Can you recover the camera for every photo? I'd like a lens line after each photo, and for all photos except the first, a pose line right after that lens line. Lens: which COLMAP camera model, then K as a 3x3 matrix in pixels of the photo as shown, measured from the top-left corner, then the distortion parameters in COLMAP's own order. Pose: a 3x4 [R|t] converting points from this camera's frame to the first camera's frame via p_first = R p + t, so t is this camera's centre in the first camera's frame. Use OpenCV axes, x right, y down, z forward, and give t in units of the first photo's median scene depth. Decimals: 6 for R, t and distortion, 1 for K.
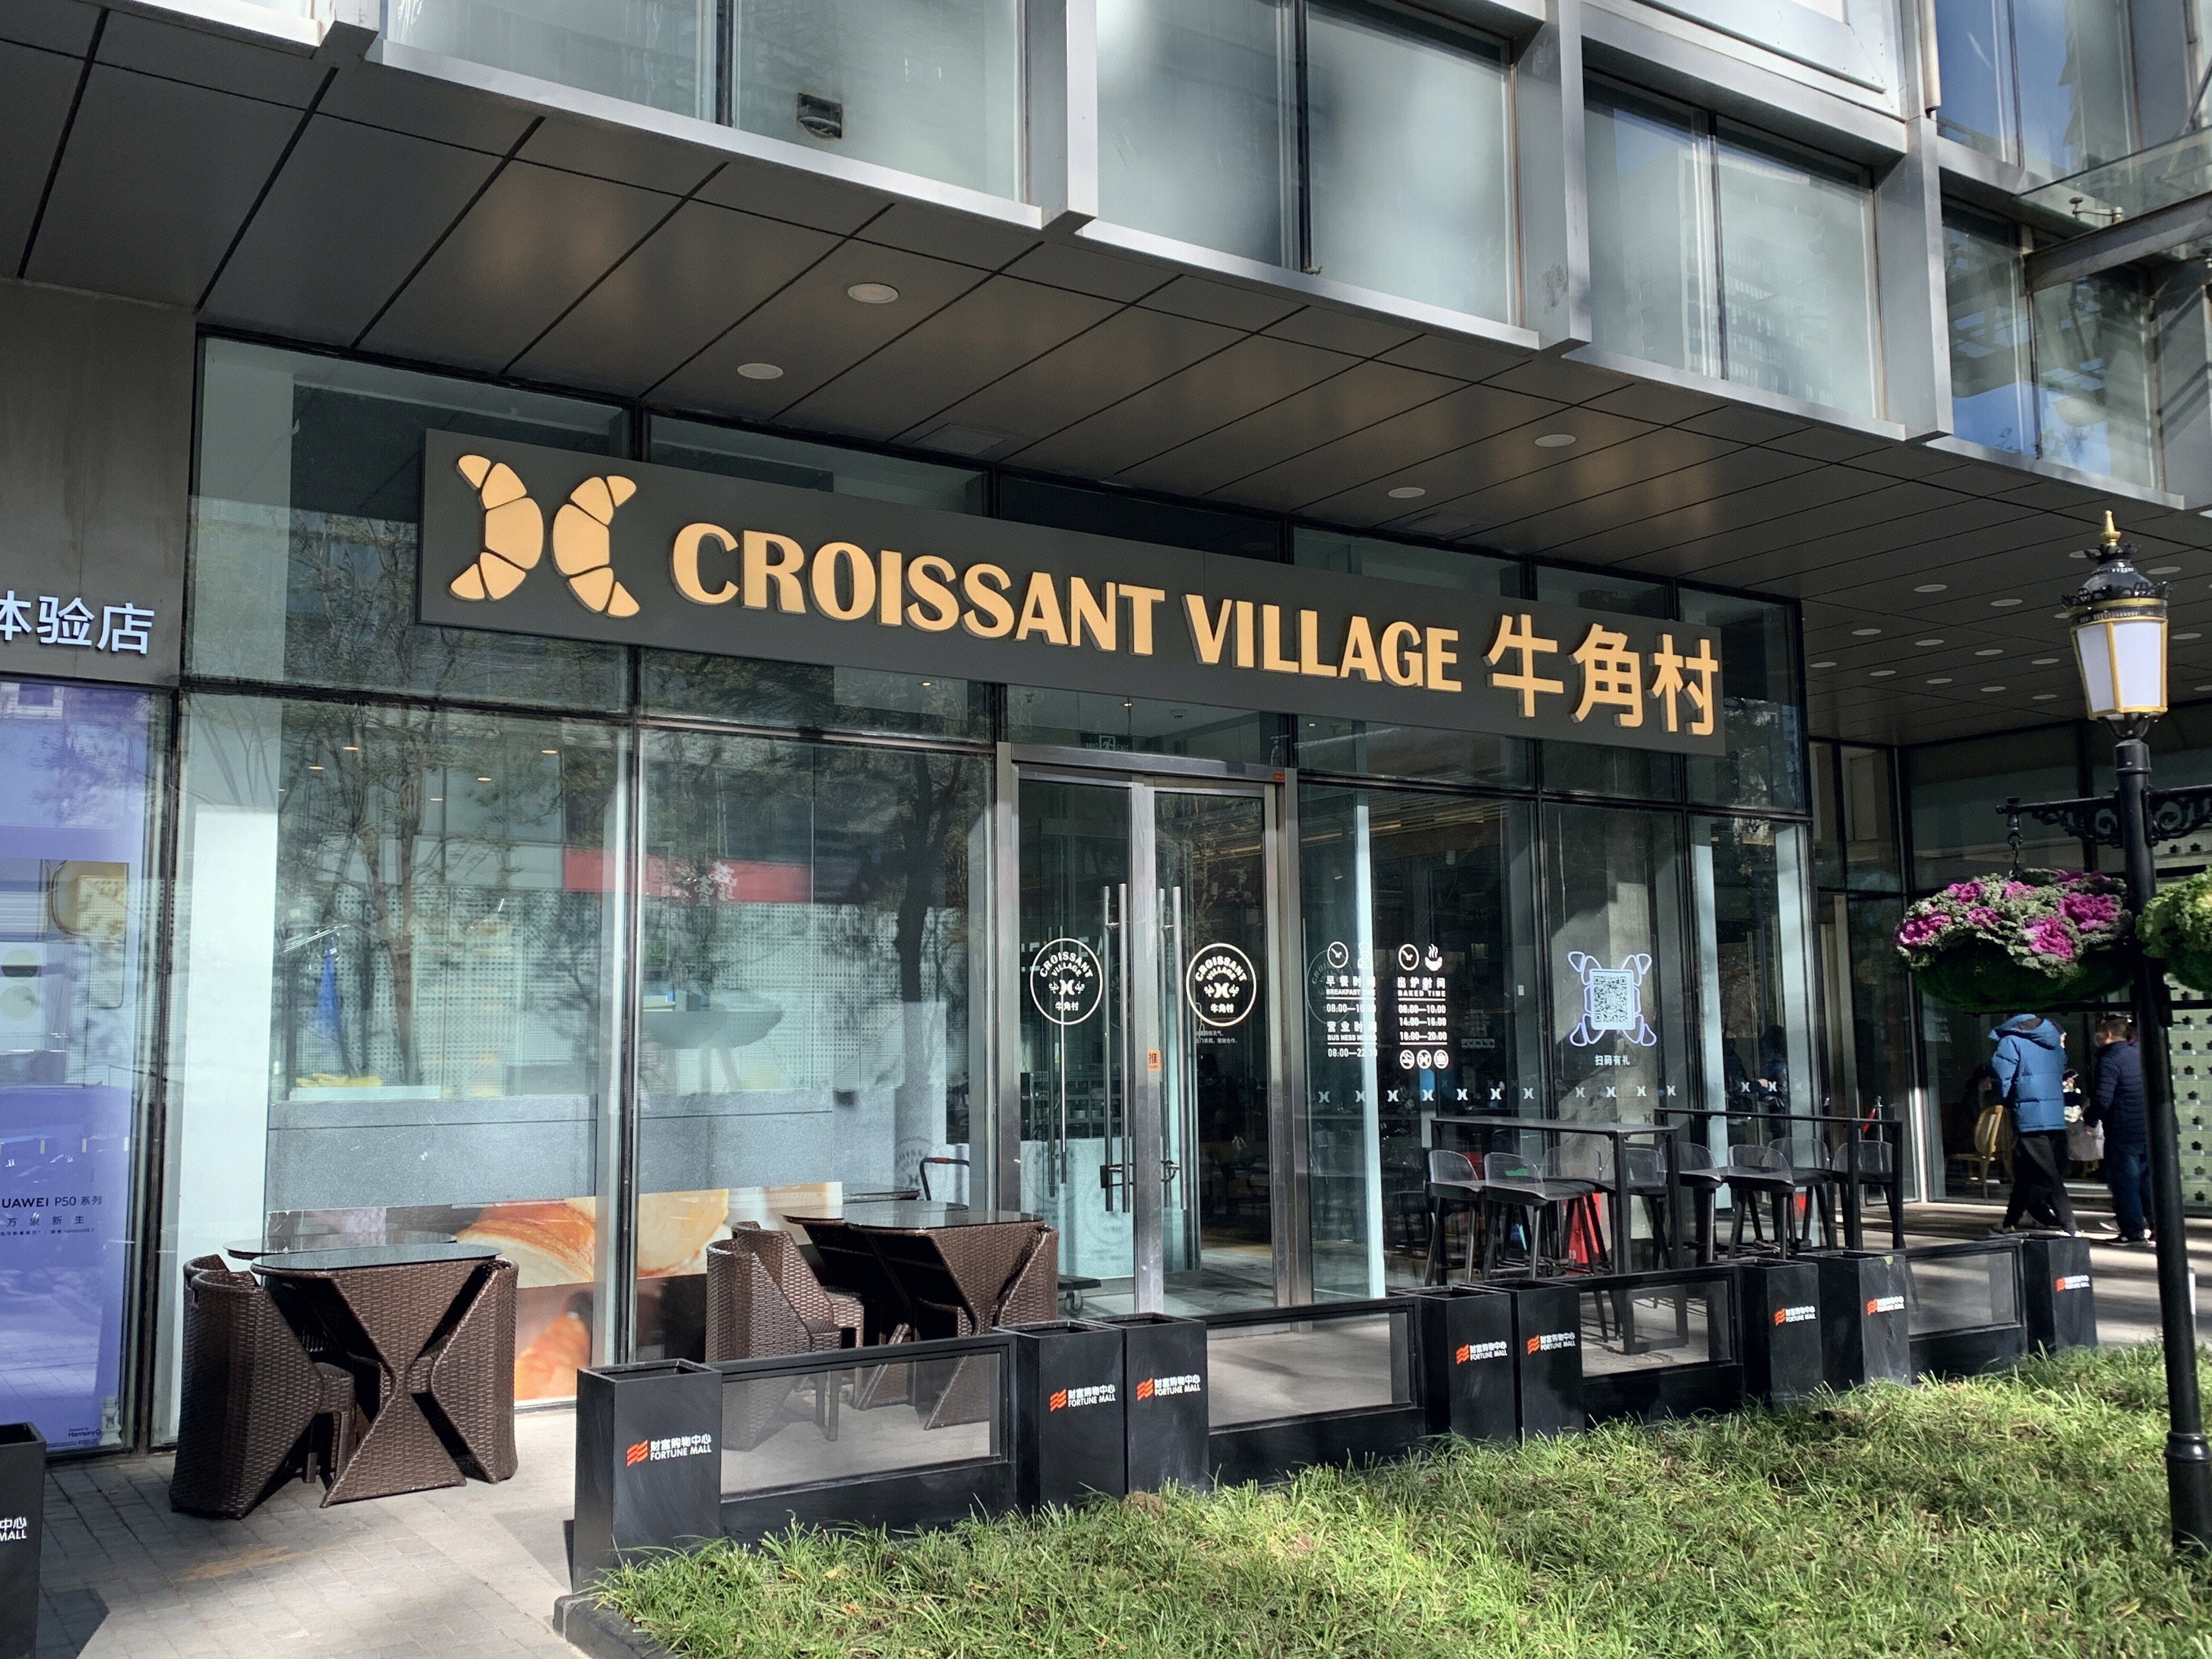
lens RADIAL K [[2053.4, 0, 1106.0], [0, 2053.4, 829.5], [0, 0, 1]] dist [0.155644, -0.448628]
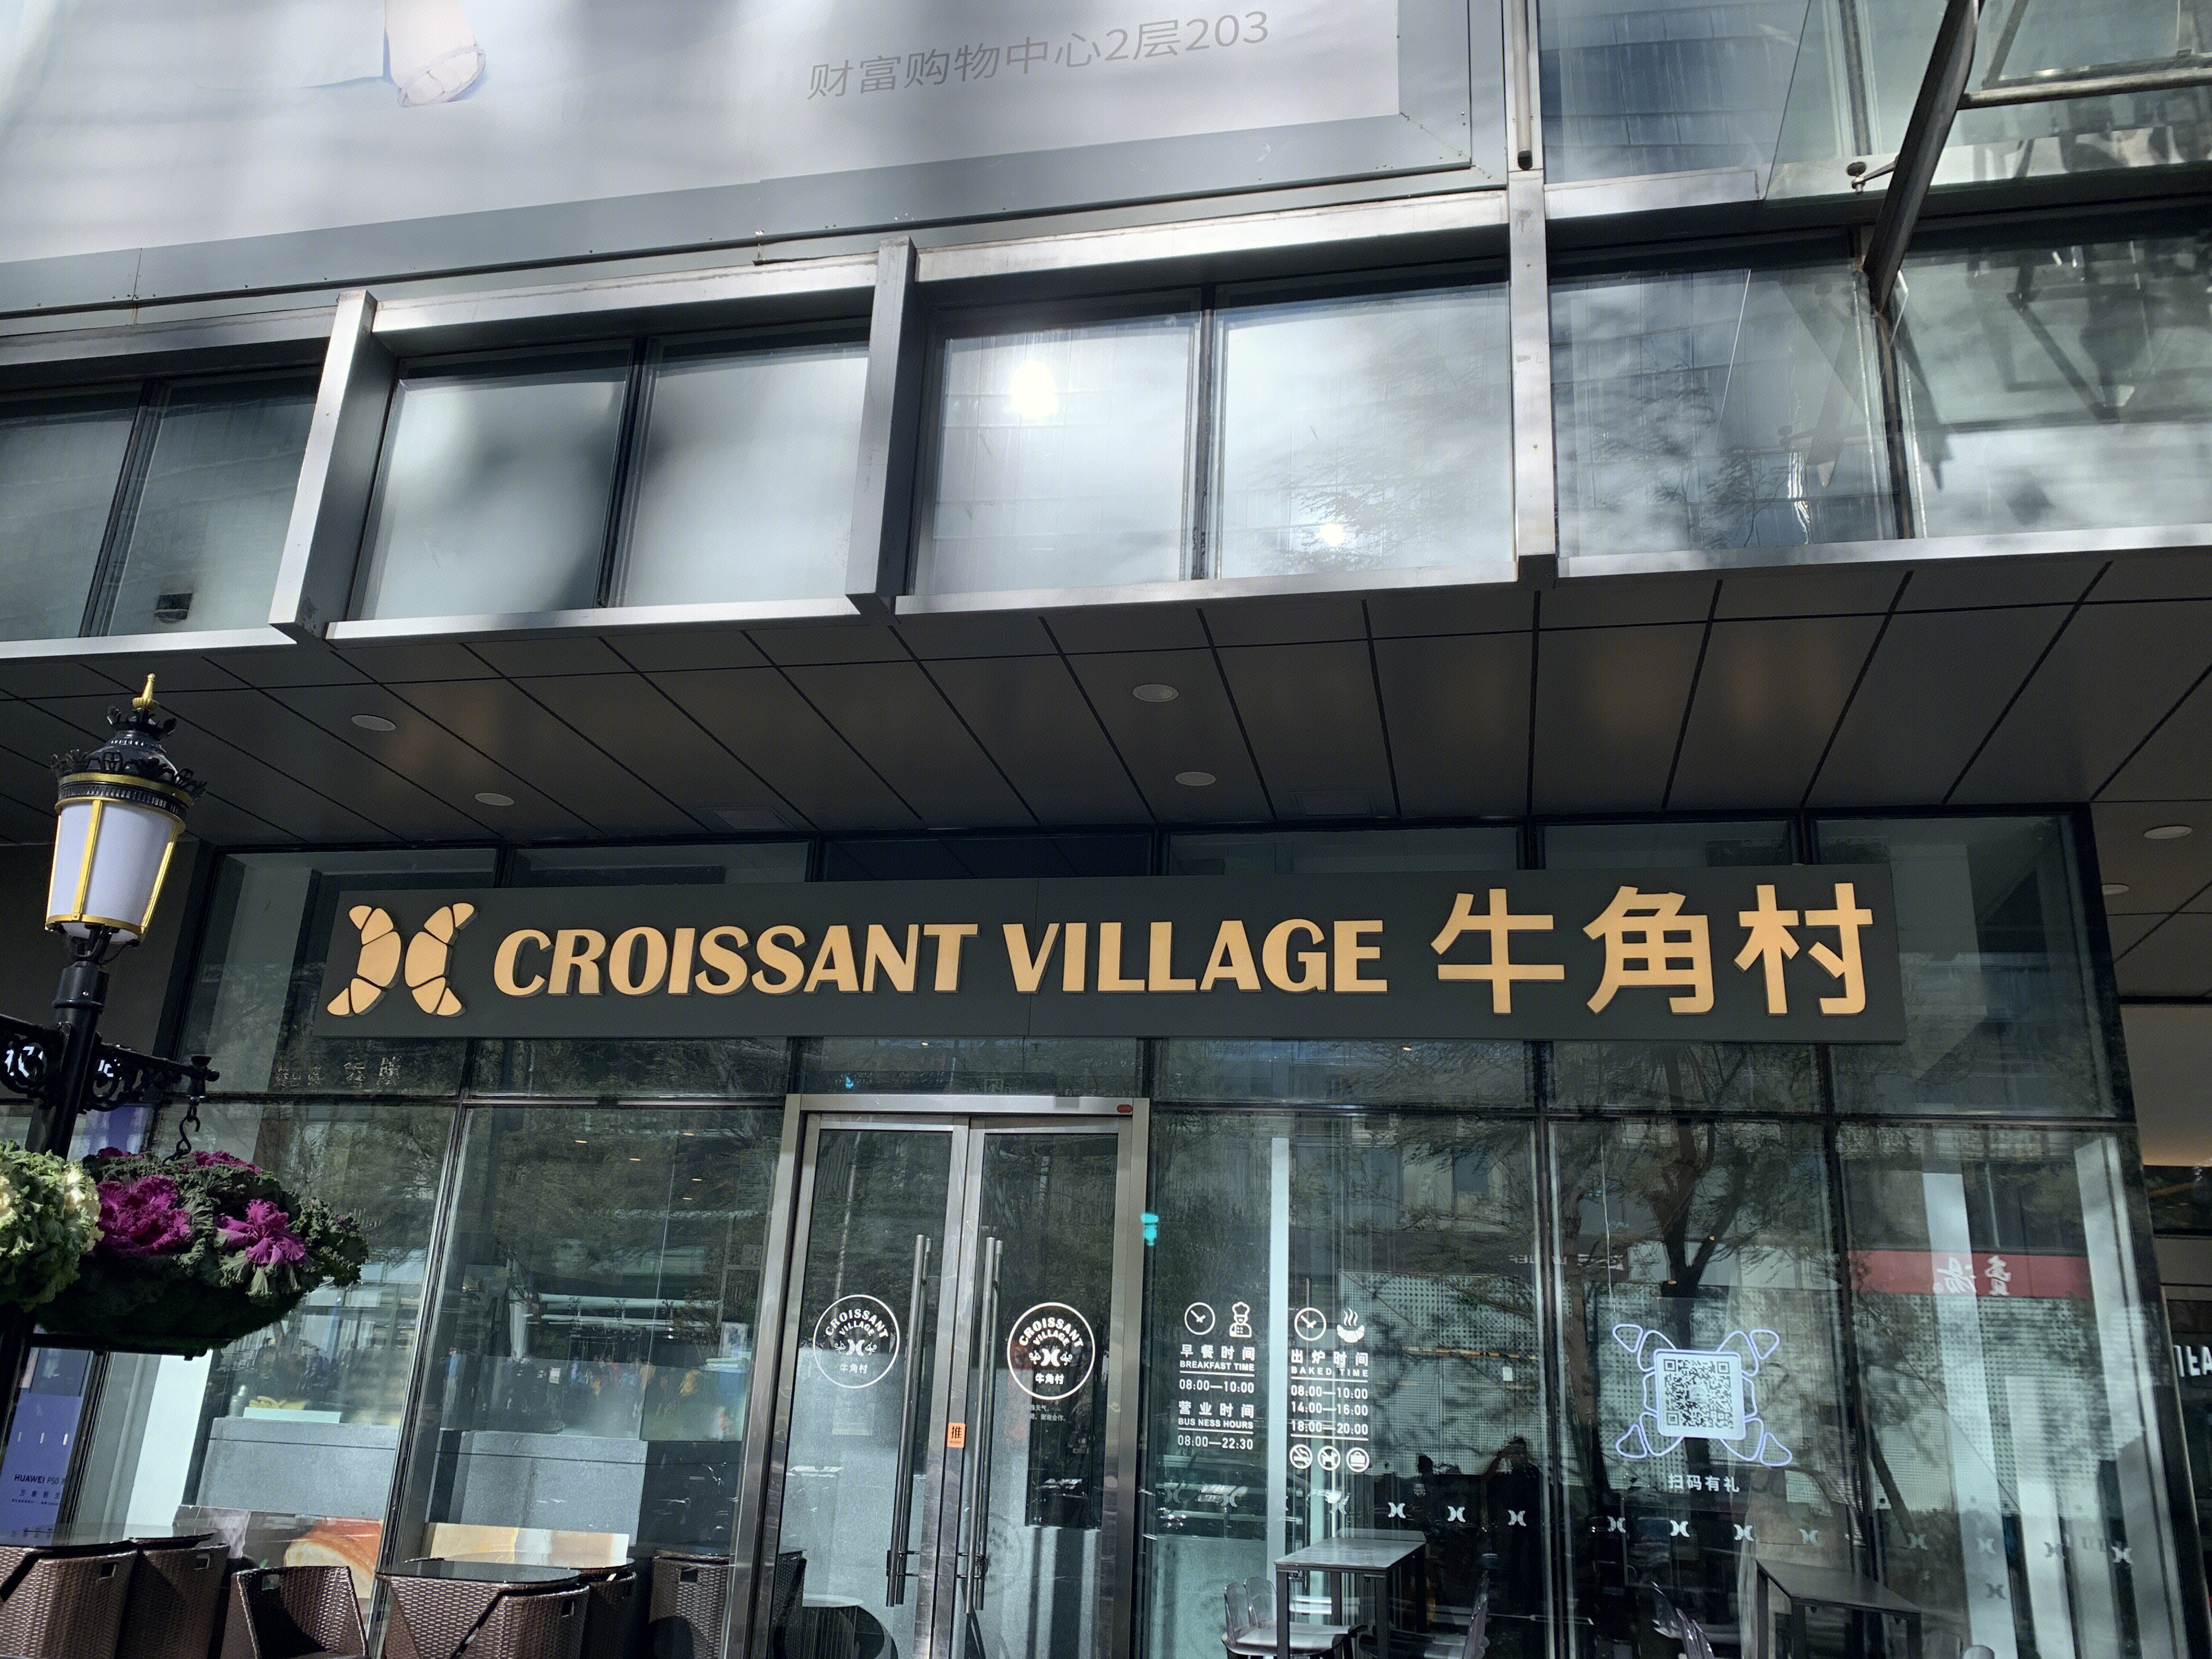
lens RADIAL K [[1792.1, 0, 1065.5], [0, 1792.1, 798.0], [0, 0, 1]] dist [0.176518, -0.411878]
pose [[0.693719, -0.194166, -0.693580, 0.653507], [0.021893, 0.968217, -0.249152, 0.039584], [0.719913, 0.157657, 0.675922, 0.433708]]
